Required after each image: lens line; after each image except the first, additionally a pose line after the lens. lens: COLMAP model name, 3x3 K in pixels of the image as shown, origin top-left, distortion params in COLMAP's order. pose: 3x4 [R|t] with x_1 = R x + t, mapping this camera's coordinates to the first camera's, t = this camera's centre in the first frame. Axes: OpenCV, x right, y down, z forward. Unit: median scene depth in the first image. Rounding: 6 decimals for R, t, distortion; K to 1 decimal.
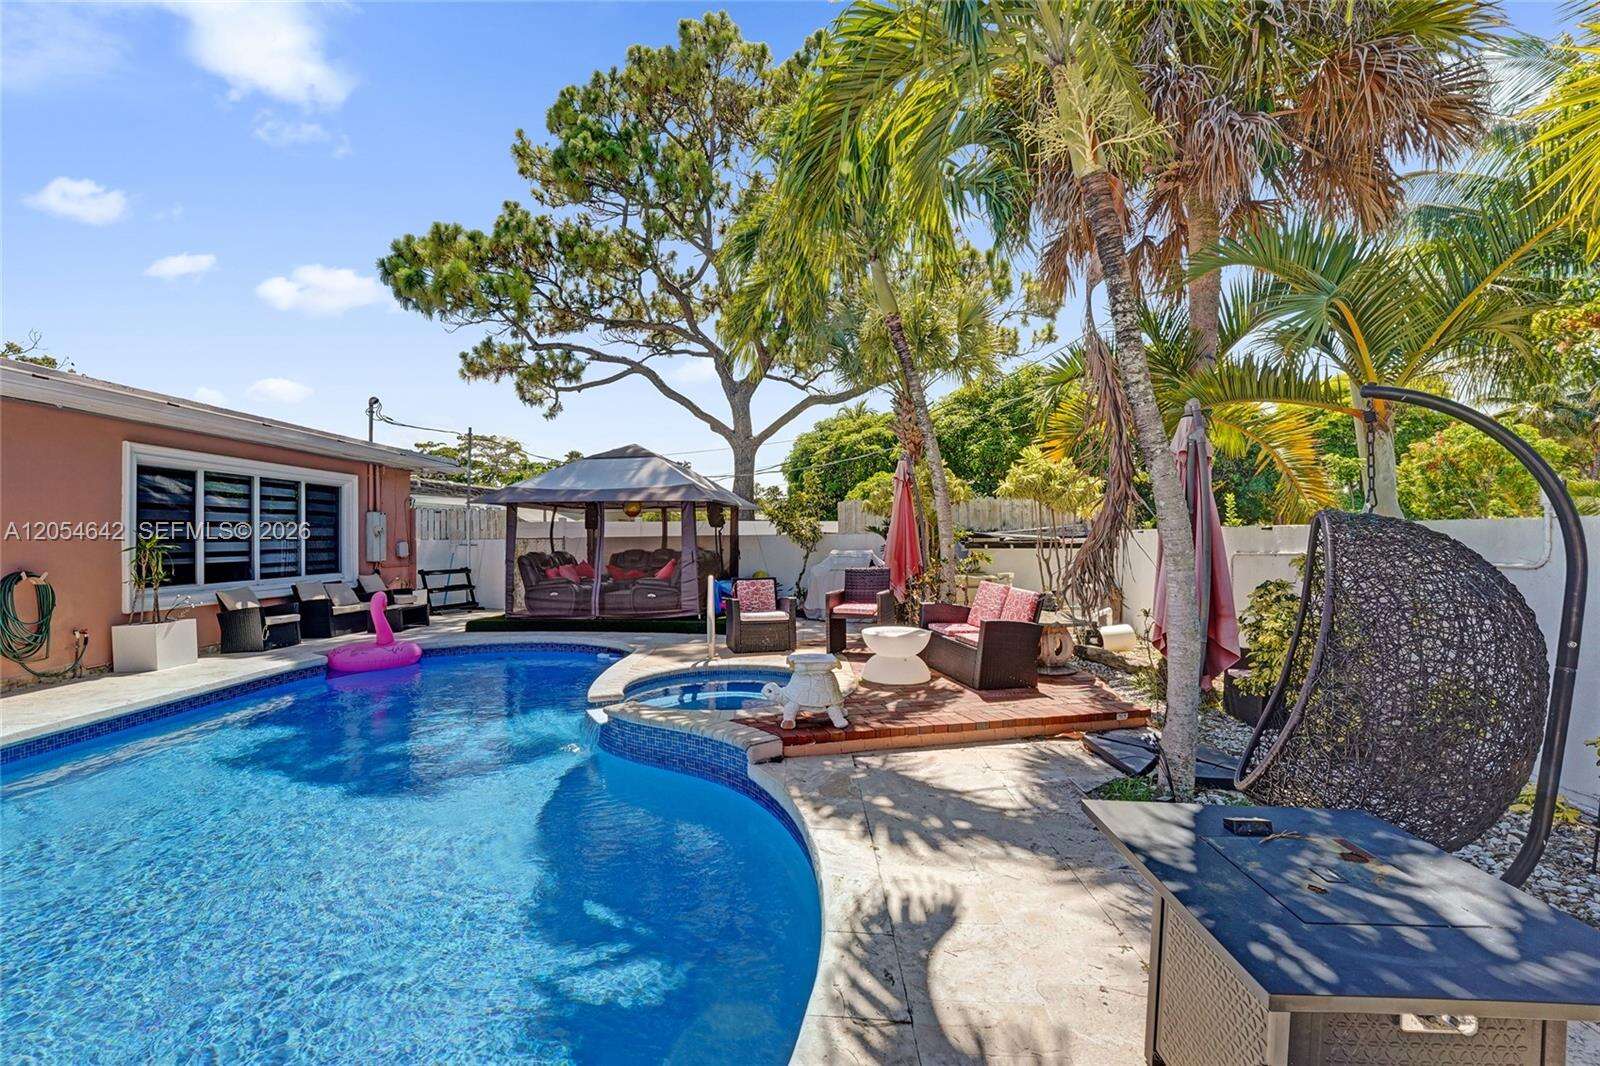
lens RADIAL K [[671.7, 0, 800.0], [0, 671.7, 529.8], [0, 0, 1]] dist [-0.026107, 0.000467]
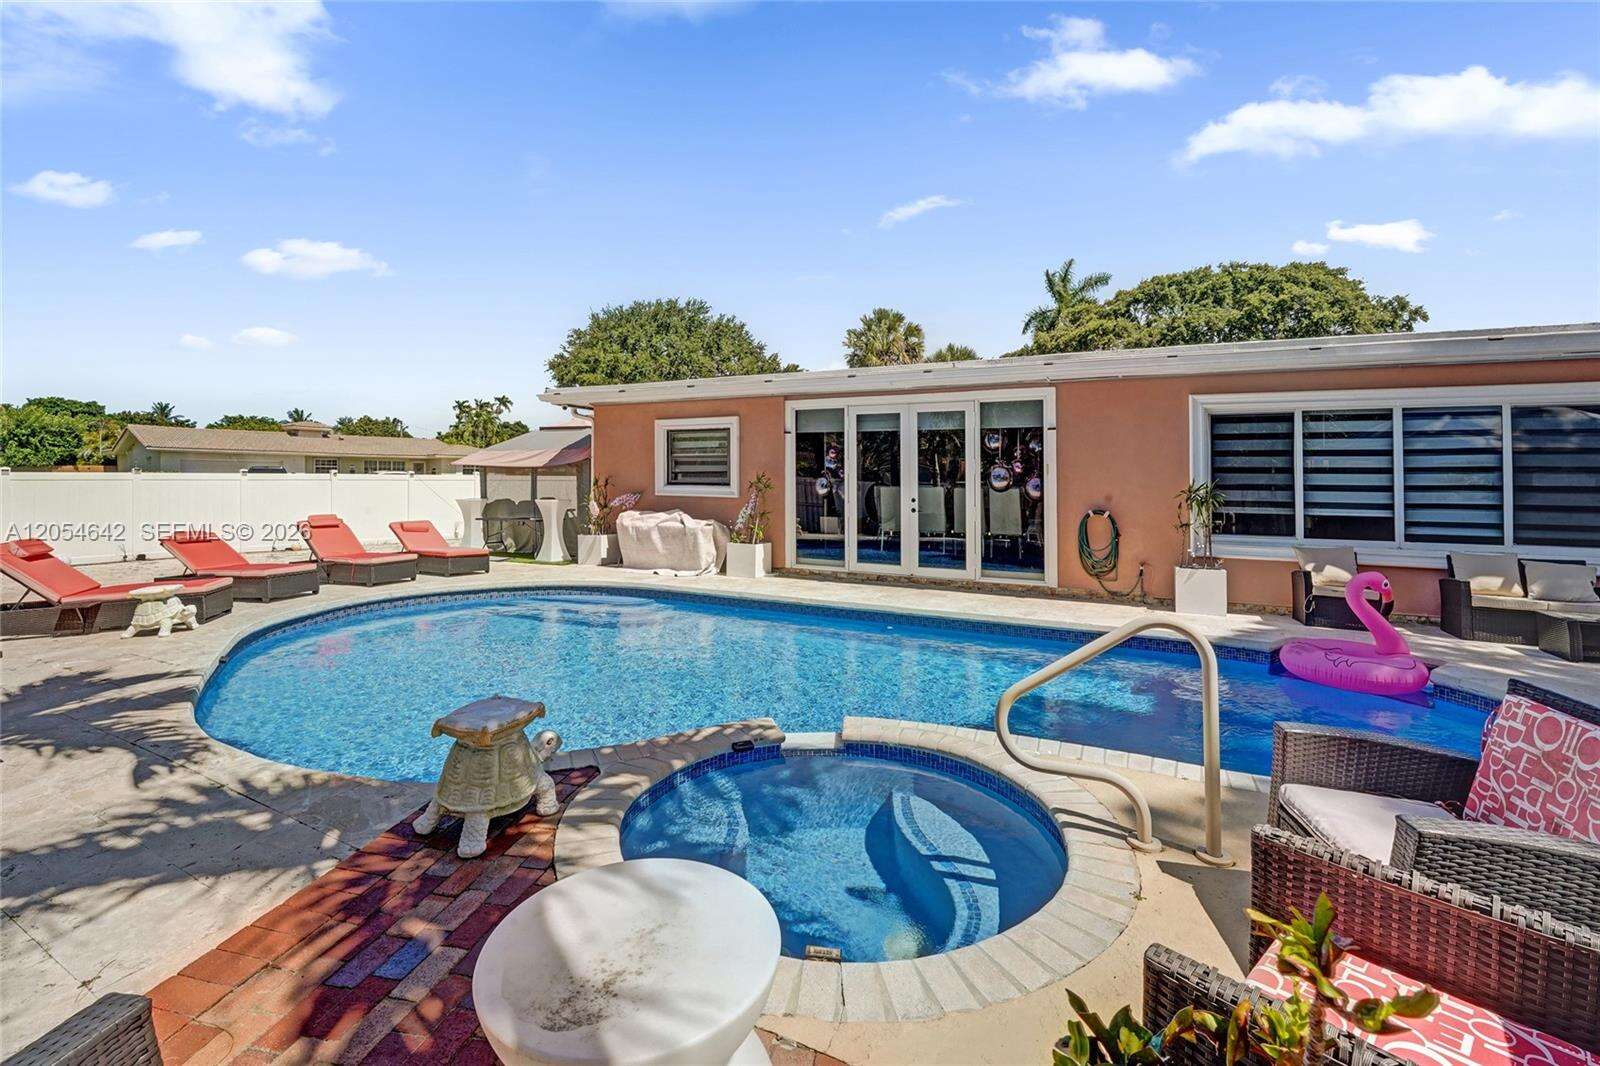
lens RADIAL K [[699.2, 0, 799.0], [0, 699.2, 476.9], [0, 0, 1]] dist [-0.028833, 0.000057]
pose [[-0.458881, 0.001207, -0.888497, 0.144271], [0.003698, 0.999993, -0.000551, -0.001572], [0.888490, -0.003539, -0.458883, 0.507374]]
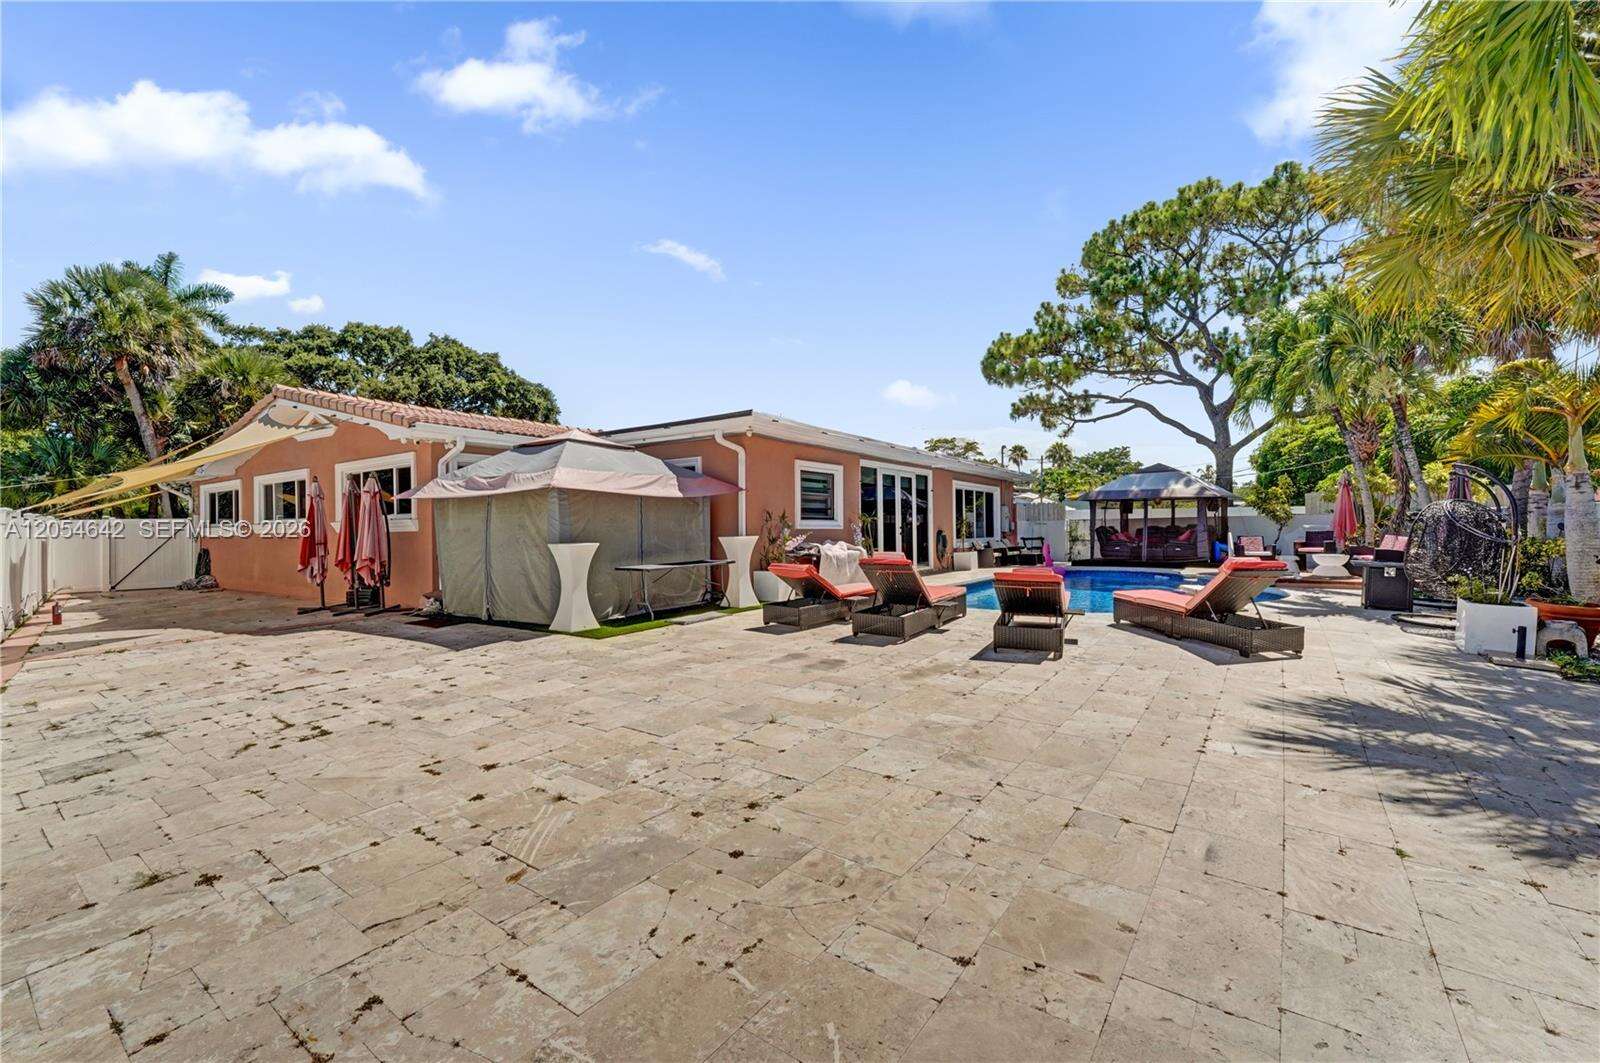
lens RADIAL K [[671.7, 0, 800.0], [0, 671.7, 528.3], [0, 0, 1]] dist [-0.026107, 0.000467]
pose [[0.819696, -0.000667, -0.572798, -0.019808], [0.009039, 0.999890, 0.011771, 0.008032], [0.572727, -0.014826, 0.819612, -0.779860]]
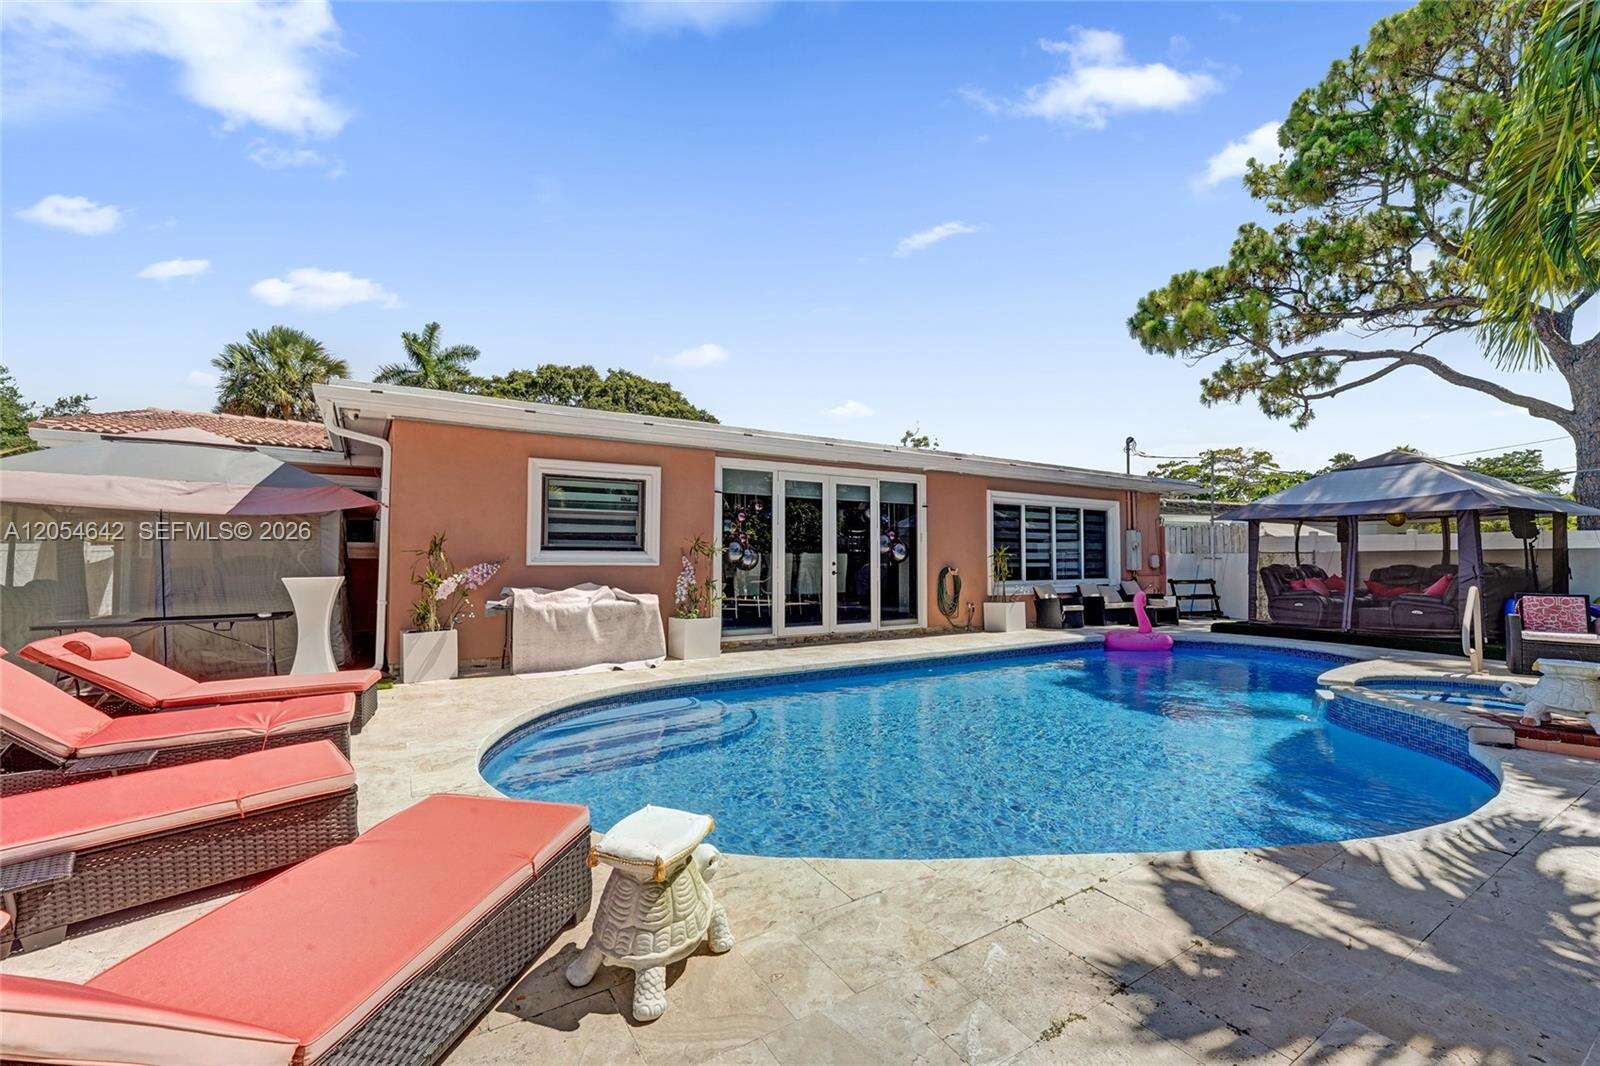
lens RADIAL K [[671.7, 0, 800.0], [0, 671.7, 529.8], [0, 0, 1]] dist [-0.026107, 0.000467]
pose [[0.525840, -0.023772, -0.850251, 0.074643], [0.000893, 0.999624, -0.027396, 0.005208], [0.850583, 0.013647, 0.525664, -0.148404]]
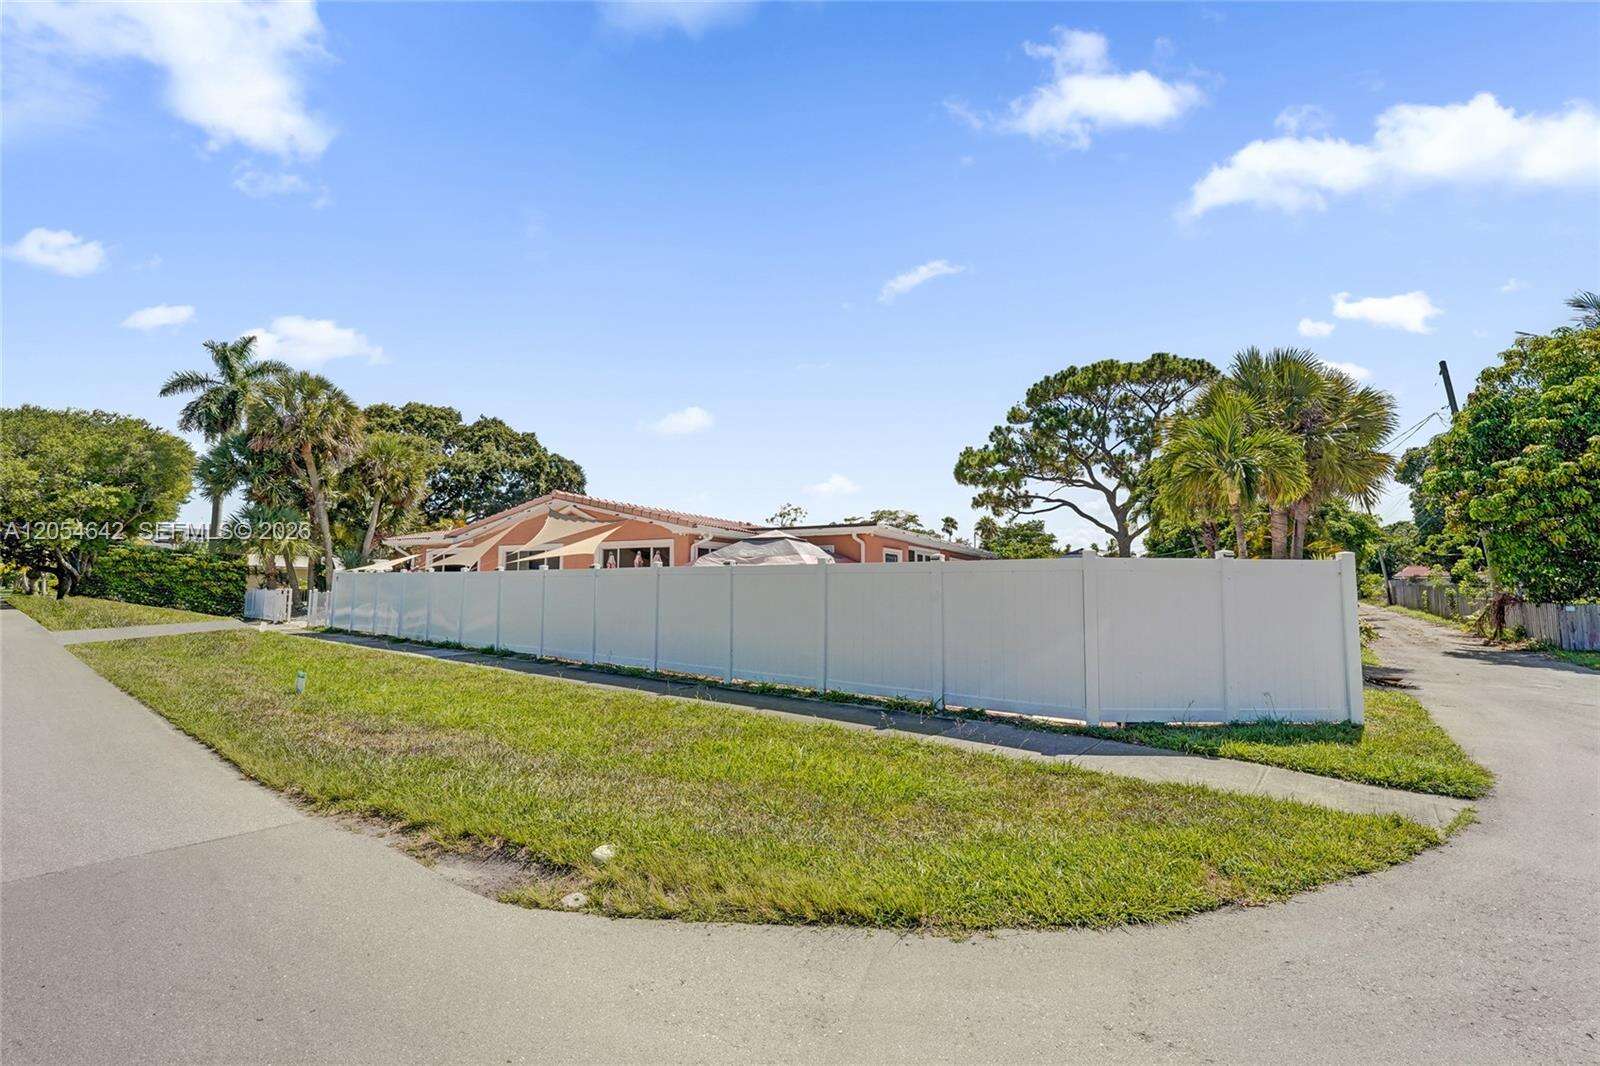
lens RADIAL K [[654.8, 0, 800.0], [0, 654.8, 533.0], [0, 0, 1]] dist [-0.017993, 0.000034]
pose [[0.875716, -0.026703, -0.482087, 0.008923], [-0.009870, 0.997271, -0.073167, 0.004760], [0.482725, 0.068832, 0.873063, -1.415261]]
